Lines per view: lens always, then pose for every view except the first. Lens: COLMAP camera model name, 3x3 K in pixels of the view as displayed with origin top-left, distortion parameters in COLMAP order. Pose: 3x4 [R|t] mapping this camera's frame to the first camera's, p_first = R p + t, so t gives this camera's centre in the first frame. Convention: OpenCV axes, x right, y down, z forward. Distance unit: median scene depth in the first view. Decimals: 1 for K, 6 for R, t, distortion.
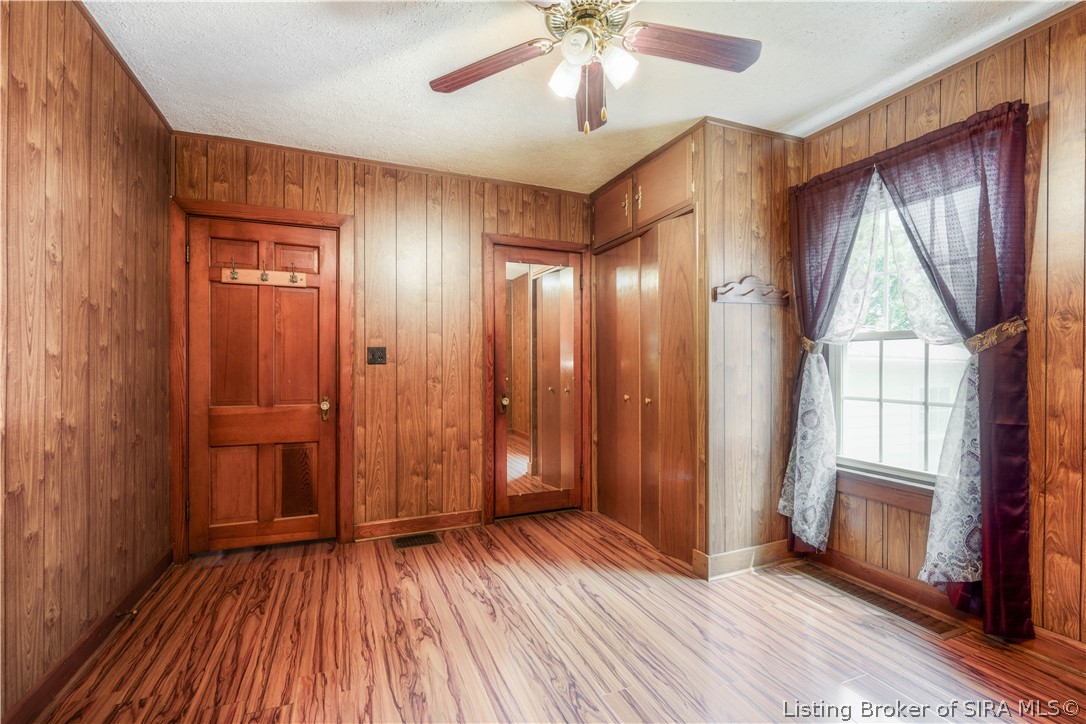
lens RADIAL K [[494.5, 0, 546.4], [0, 494.5, 365.1], [0, 0, 1]] dist [0.001062, -0.000129]
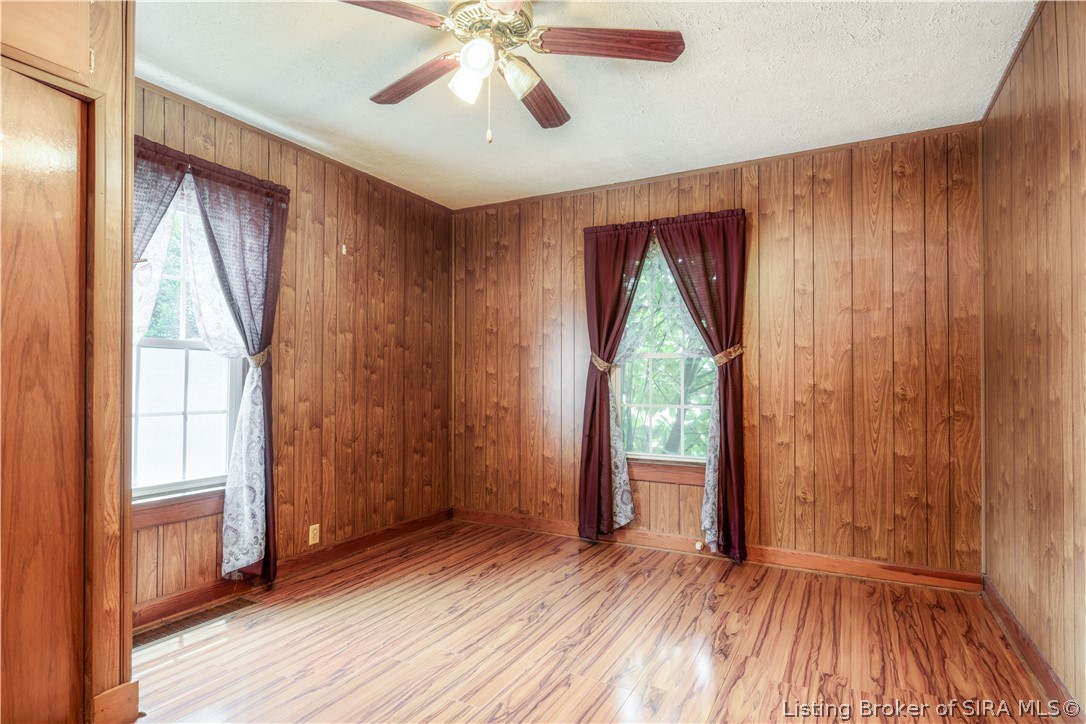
lens RADIAL K [[573.7, 0, 544.6], [0, 573.7, 368.3], [0, 0, 1]] dist [-0.000419, -0.000137]
pose [[-0.630692, 0.012458, 0.775933, -0.651552], [-0.003825, 0.999809, -0.019161, 0.004717], [-0.776023, -0.015053, -0.630524, 1.219279]]
